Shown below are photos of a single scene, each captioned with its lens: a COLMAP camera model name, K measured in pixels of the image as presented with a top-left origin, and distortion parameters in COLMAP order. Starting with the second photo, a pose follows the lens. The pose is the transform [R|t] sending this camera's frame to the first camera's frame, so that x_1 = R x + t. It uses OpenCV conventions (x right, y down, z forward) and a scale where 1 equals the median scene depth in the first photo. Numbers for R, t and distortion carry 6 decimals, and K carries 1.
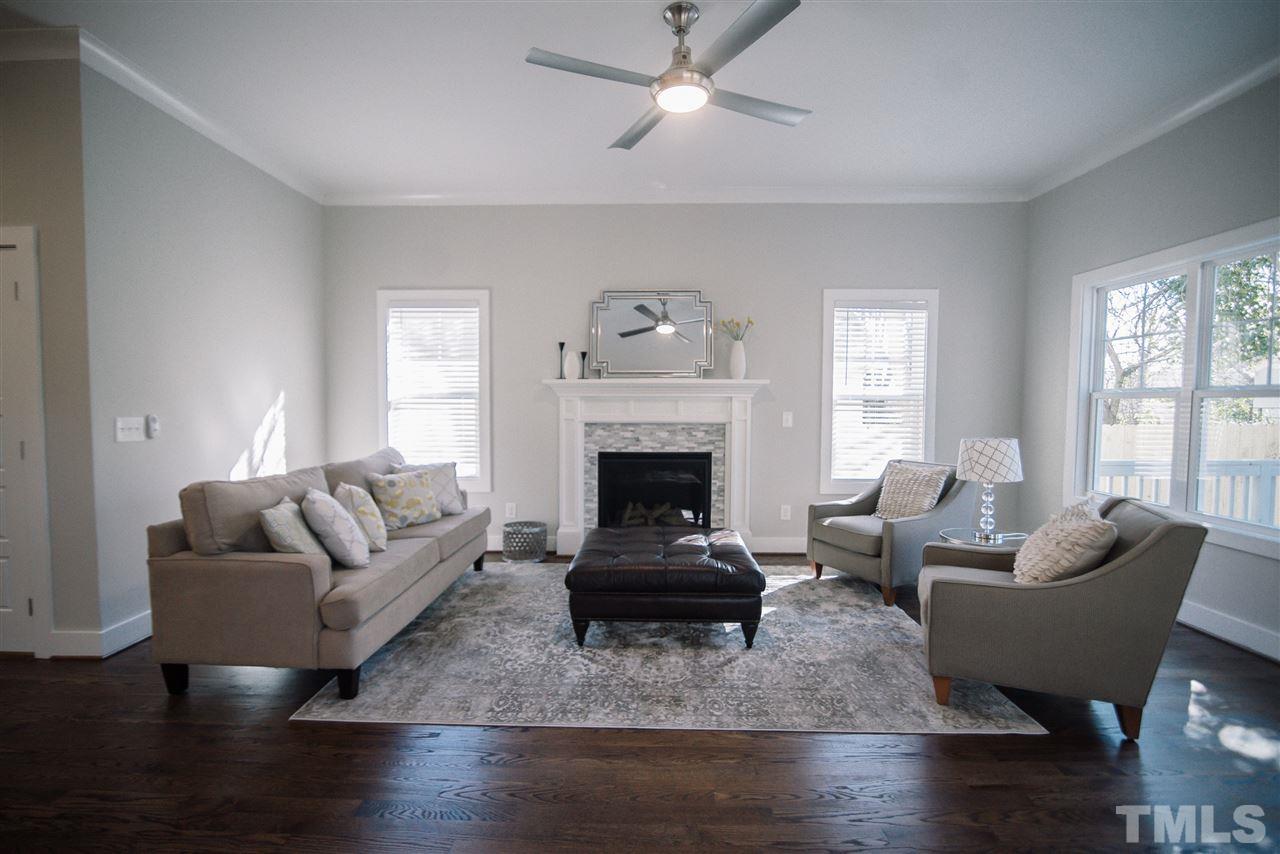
lens RADIAL K [[586.8, 0, 634.3], [0, 586.8, 434.5], [0, 0, 1]] dist [-0.021052, 0.001976]
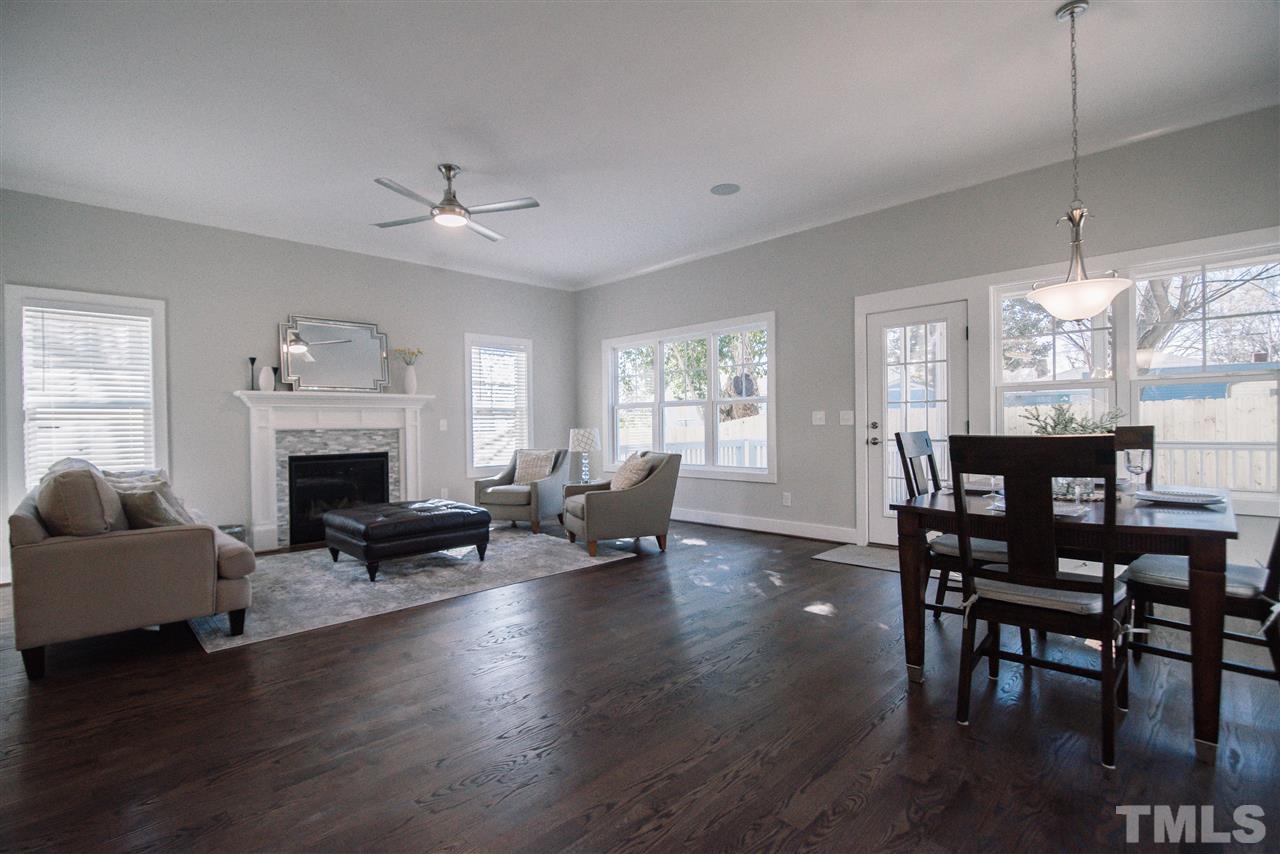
lens RADIAL K [[586.8, 0, 635.6], [0, 586.8, 430.8], [0, 0, 1]] dist [-0.021052, 0.001976]
pose [[0.697458, -0.020685, 0.716327, -0.407333], [0.055960, 0.998103, -0.025664, 0.048543], [-0.714437, 0.057985, 0.697293, -0.268954]]
